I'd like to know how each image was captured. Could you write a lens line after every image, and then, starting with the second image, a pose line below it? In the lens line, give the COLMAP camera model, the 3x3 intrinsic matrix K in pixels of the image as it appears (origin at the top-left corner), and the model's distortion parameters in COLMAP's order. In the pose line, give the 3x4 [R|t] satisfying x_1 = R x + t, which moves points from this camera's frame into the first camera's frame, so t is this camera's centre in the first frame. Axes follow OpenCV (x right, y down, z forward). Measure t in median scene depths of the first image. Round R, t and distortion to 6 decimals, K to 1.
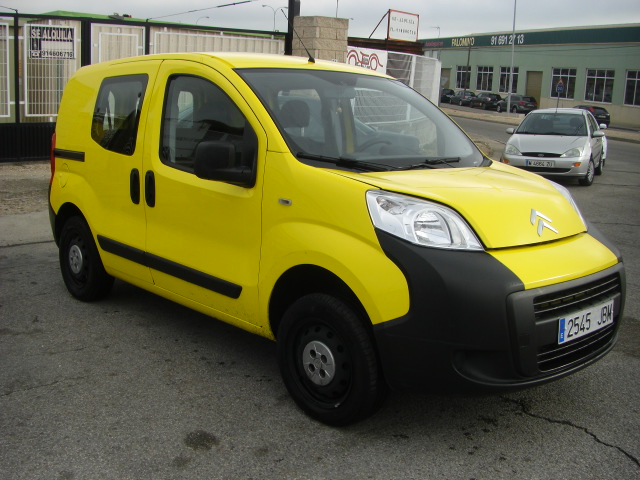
lens RADIAL K [[725.5, 0, 319.8], [0, 725.5, 245.7], [0, 0, 1]] dist [-0.143663, 0.000000]
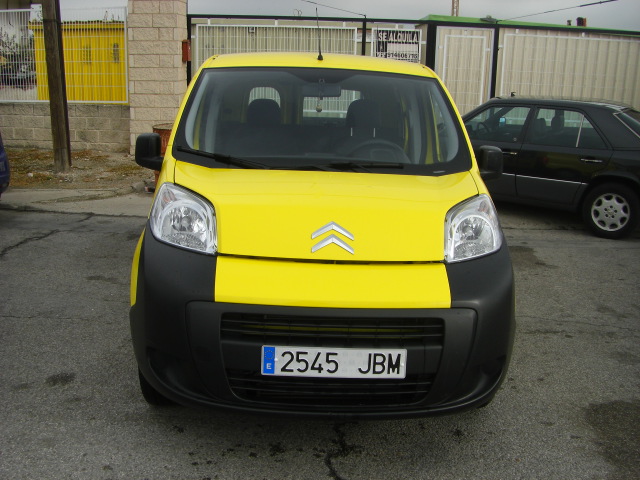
lens RADIAL K [[725.5, 0, 310.4], [0, 725.5, 252.8], [0, 0, 1]] dist [-0.143663, 0.000000]
pose [[0.757068, 0.141201, -0.637895, 0.737674], [-0.139338, 0.988798, 0.053505, -0.050599], [0.638305, 0.048376, 0.768262, 0.284663]]
